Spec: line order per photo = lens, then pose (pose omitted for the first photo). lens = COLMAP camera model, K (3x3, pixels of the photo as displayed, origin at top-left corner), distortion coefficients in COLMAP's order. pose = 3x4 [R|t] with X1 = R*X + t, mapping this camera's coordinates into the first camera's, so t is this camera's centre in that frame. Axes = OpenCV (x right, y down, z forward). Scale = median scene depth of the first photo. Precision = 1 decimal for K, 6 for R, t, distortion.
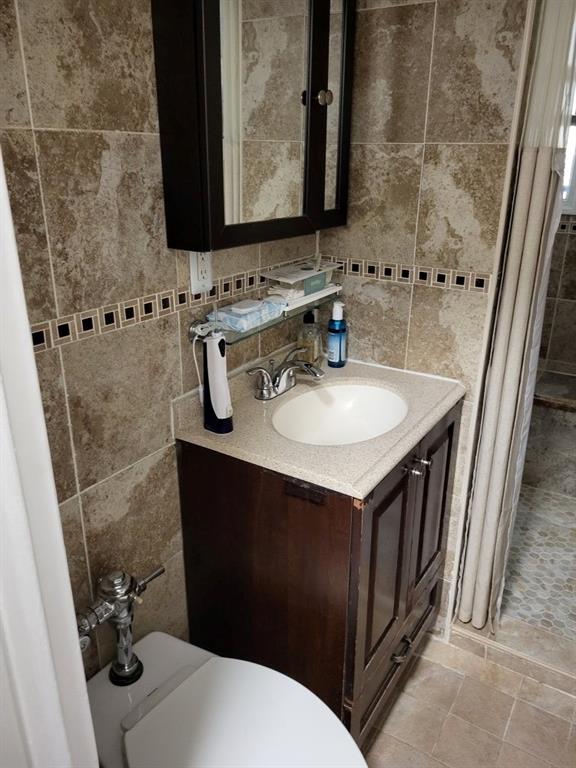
lens RADIAL K [[599.1, 0, 294.1], [0, 599.1, 388.4], [0, 0, 1]] dist [0.044009, -0.046447]
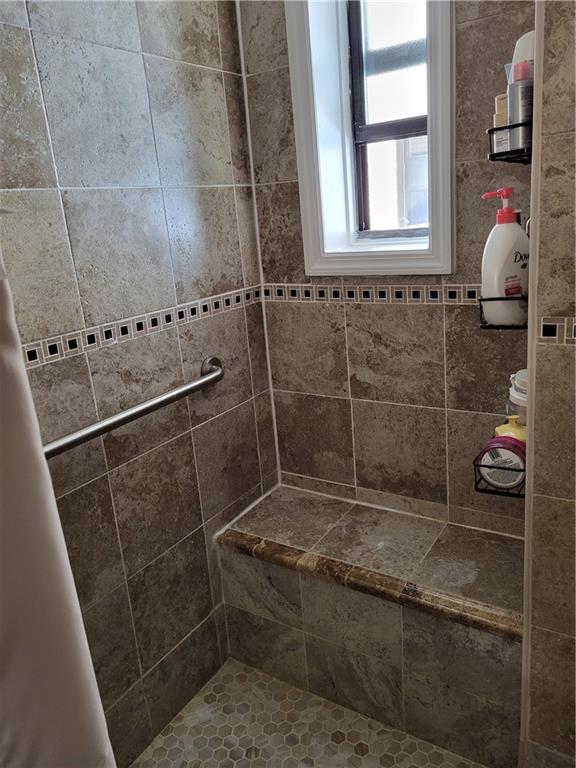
lens RADIAL K [[599.1, 0, 288.9], [0, 599.1, 381.4], [0, 0, 1]] dist [0.044009, -0.046447]
pose [[0.994901, -0.094027, -0.036471, 0.537430], [0.089931, 0.990797, -0.101167, -0.228273], [0.045648, 0.097371, 0.994201, 0.694443]]
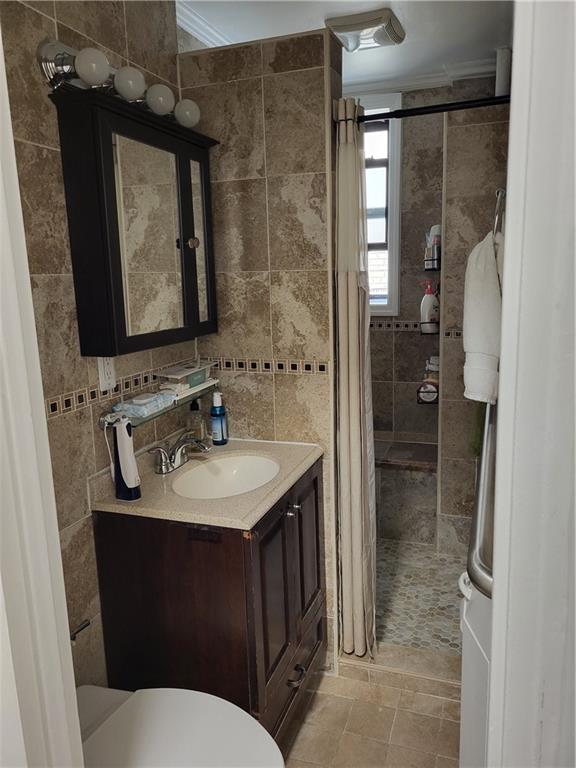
lens RADIAL K [[599.1, 0, 289.9], [0, 599.1, 380.4], [0, 0, 1]] dist [0.044009, -0.046447]
pose [[0.976949, -0.076489, 0.199300, -0.027389], [0.113337, 0.977003, -0.180607, 0.082833], [-0.180903, 0.199032, 0.963151, -0.258090]]
